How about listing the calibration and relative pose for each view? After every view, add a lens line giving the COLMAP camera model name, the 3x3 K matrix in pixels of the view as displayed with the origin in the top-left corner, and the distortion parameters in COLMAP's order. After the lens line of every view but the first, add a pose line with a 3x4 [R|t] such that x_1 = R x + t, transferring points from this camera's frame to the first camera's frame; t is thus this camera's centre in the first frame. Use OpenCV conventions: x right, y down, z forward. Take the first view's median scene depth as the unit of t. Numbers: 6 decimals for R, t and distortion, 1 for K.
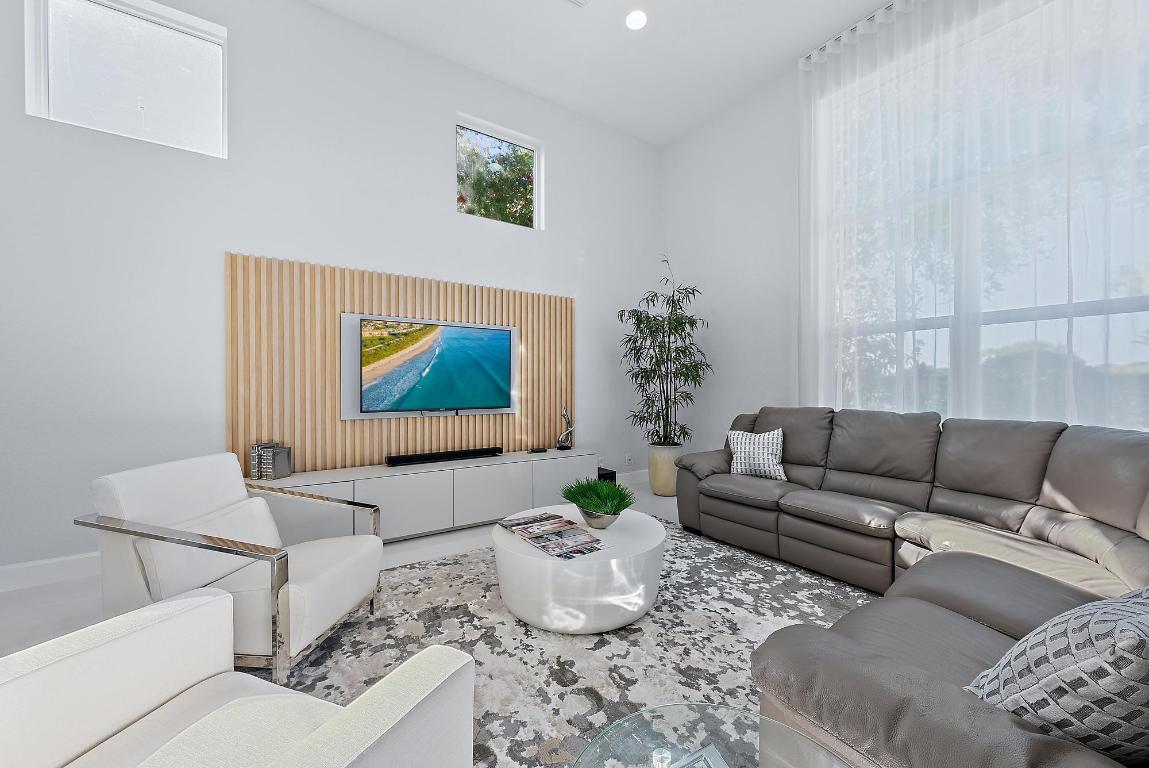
lens RADIAL K [[449.0, 0, 574.5], [0, 449.0, 384.0], [0, 0, 1]] dist [-0.001122, -0.000044]
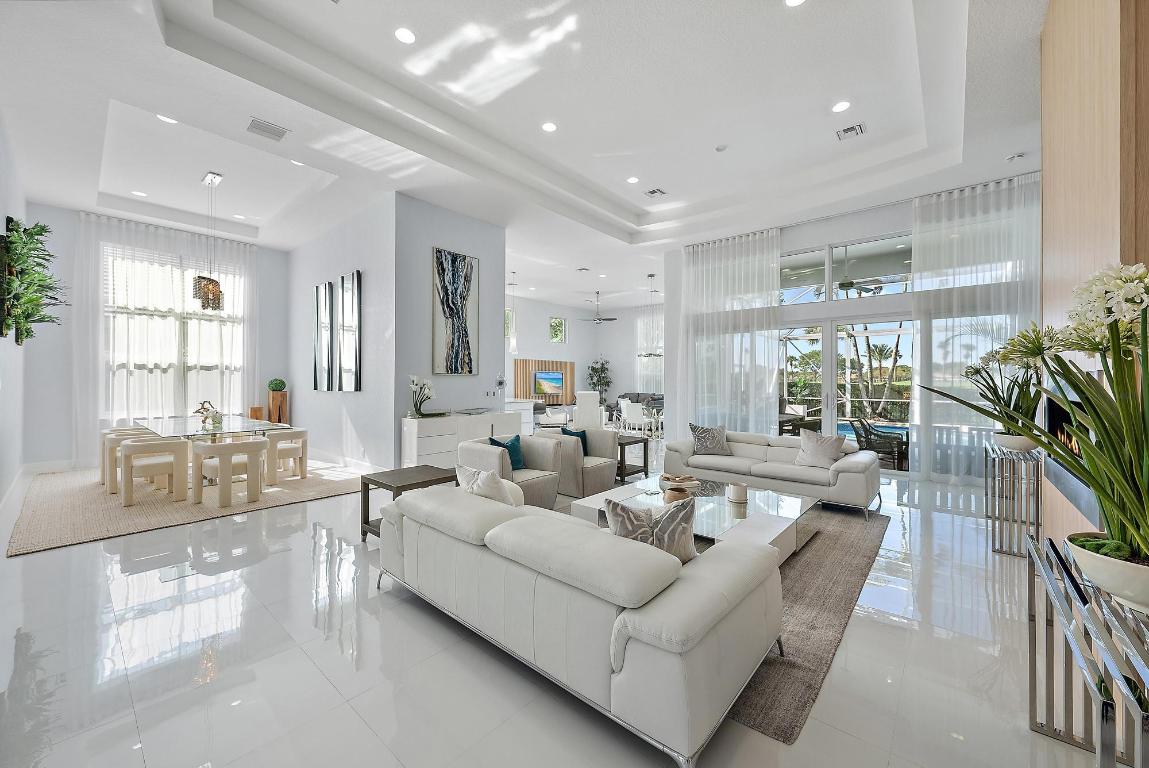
lens RADIAL K [[436.4, 0, 574.5], [0, 436.4, 384.0], [0, 0, 1]] dist [-0.000937, 0.000073]
pose [[0.965032, 0.008036, 0.262009, -0.917821], [-0.008792, 0.999960, 0.001712, -0.026180], [-0.261985, -0.003956, 0.965064, -2.333183]]
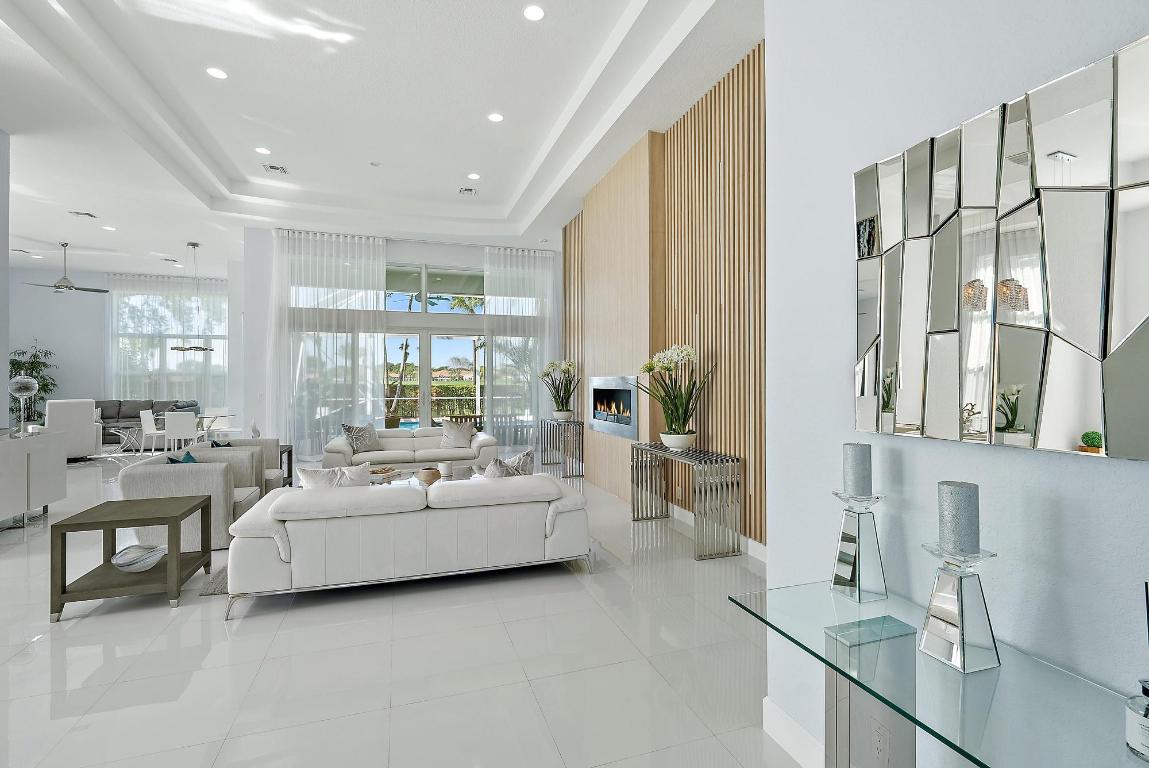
lens RADIAL K [[519.7, 0, 574.5], [0, 519.7, 384.0], [0, 0, 1]] dist [-0.000378, -0.000010]
pose [[0.274735, -0.000594, 0.961520, -1.513934], [0.006650, 0.999977, -0.001282, -0.022751], [-0.961497, 0.006746, 0.274733, -2.260615]]
